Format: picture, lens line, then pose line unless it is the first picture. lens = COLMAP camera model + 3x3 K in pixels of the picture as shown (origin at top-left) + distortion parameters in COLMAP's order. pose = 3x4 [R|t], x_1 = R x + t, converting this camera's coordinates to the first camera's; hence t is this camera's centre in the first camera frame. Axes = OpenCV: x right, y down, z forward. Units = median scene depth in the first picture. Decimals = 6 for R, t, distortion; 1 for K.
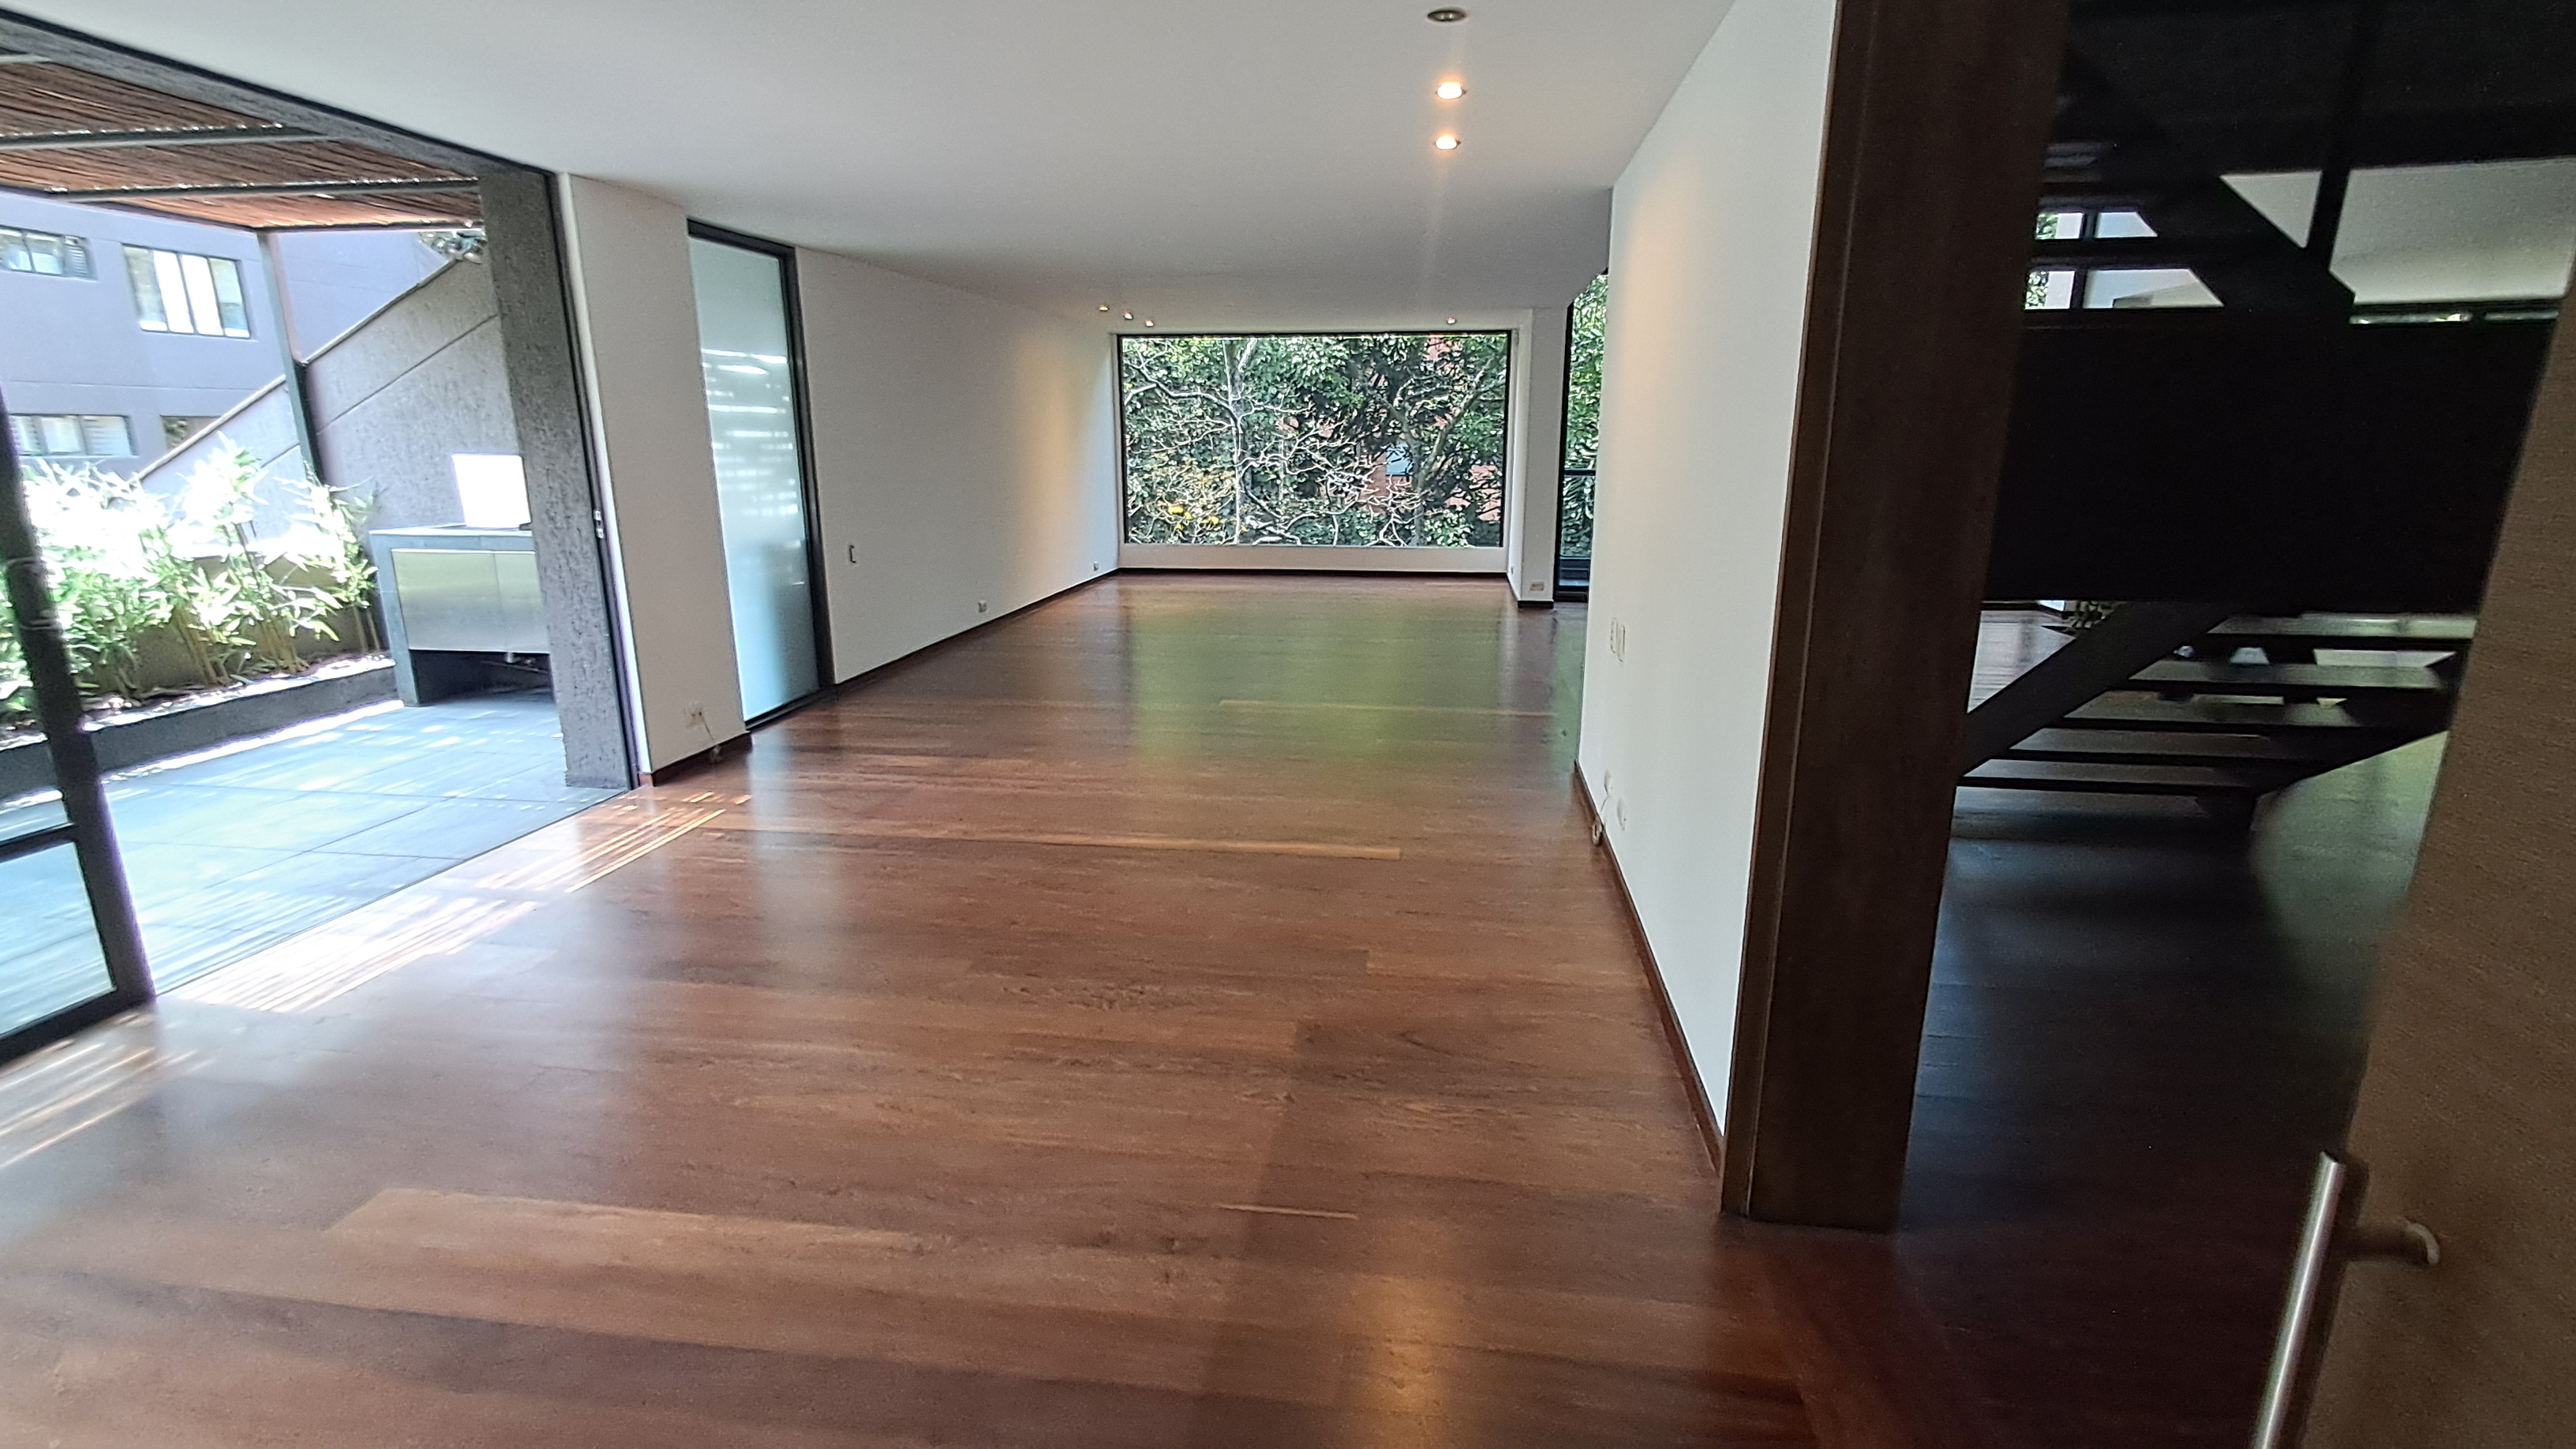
lens RADIAL K [[1175.2, 0, 1288.0], [0, 1175.2, 724.5], [0, 0, 1]] dist [-0.005005, 0.015649]
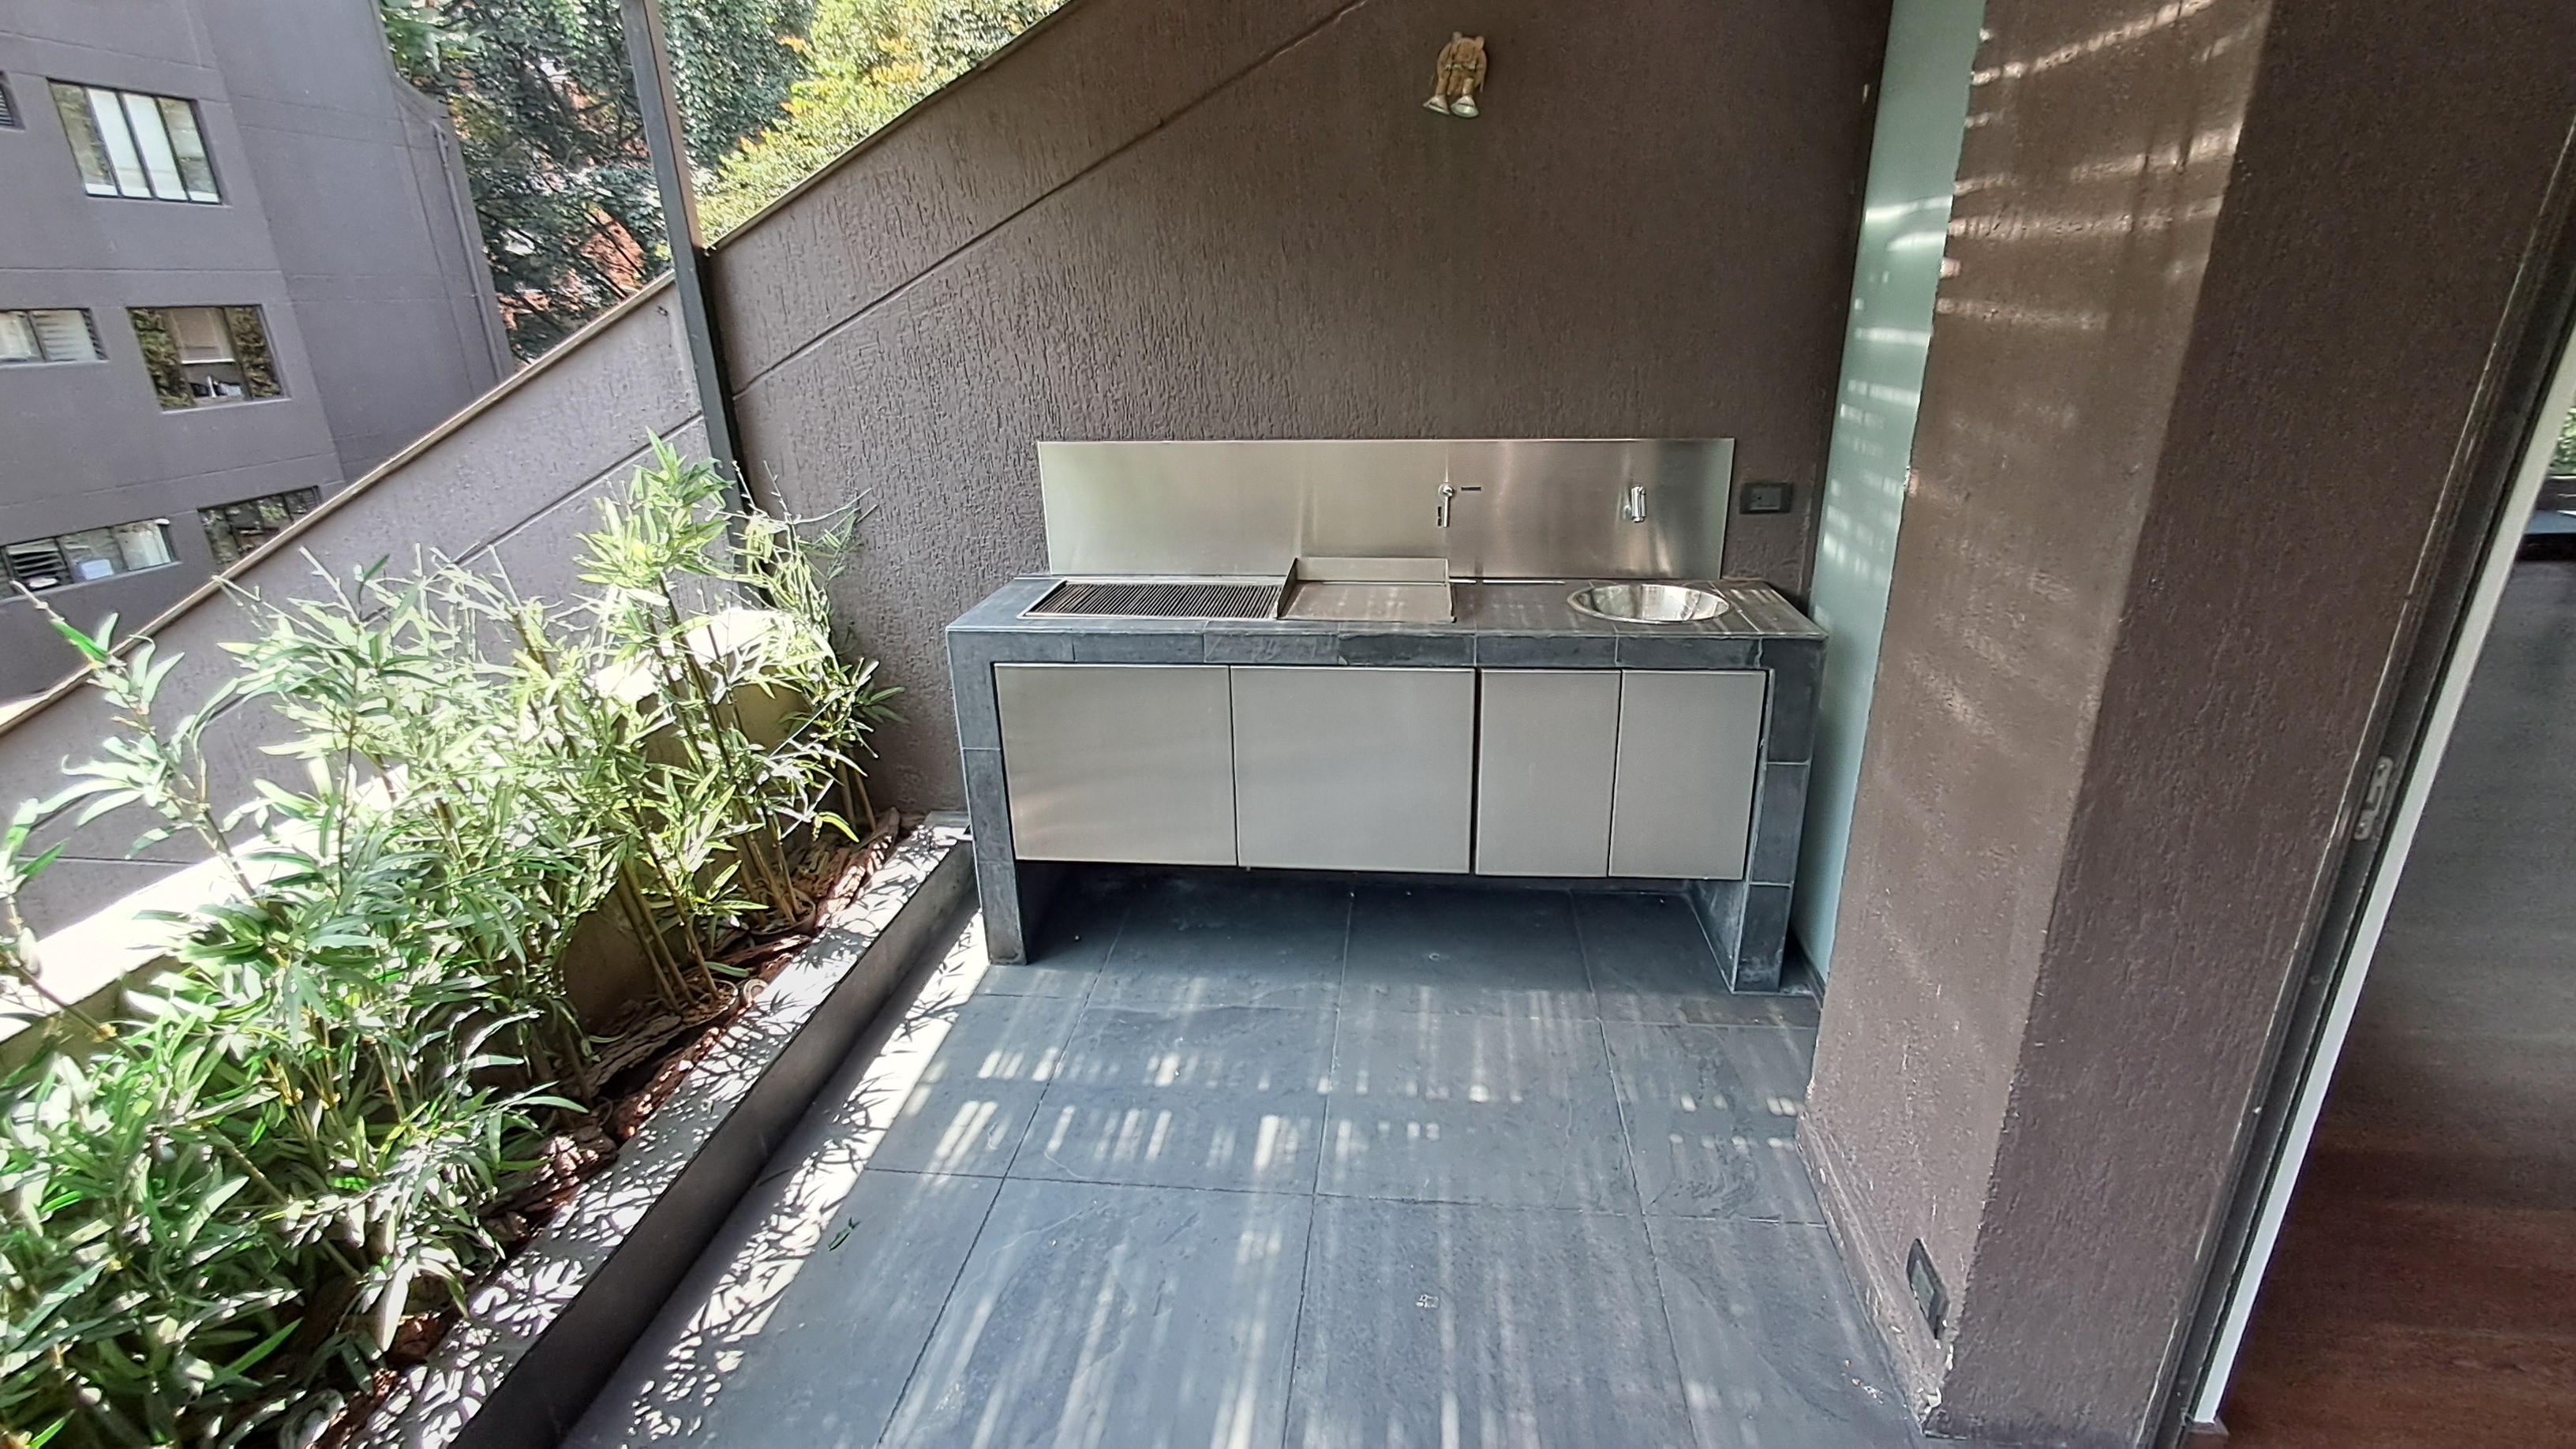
lens RADIAL K [[1159.0, 0, 1288.0], [0, 1159.0, 724.5], [0, 0, 1]] dist [0.015953, 0.000147]
pose [[0.999297, -0.031807, 0.019860, -0.586083], [0.029264, 0.992660, 0.117343, -0.156965], [-0.023447, -0.116680, 0.992893, 0.485431]]
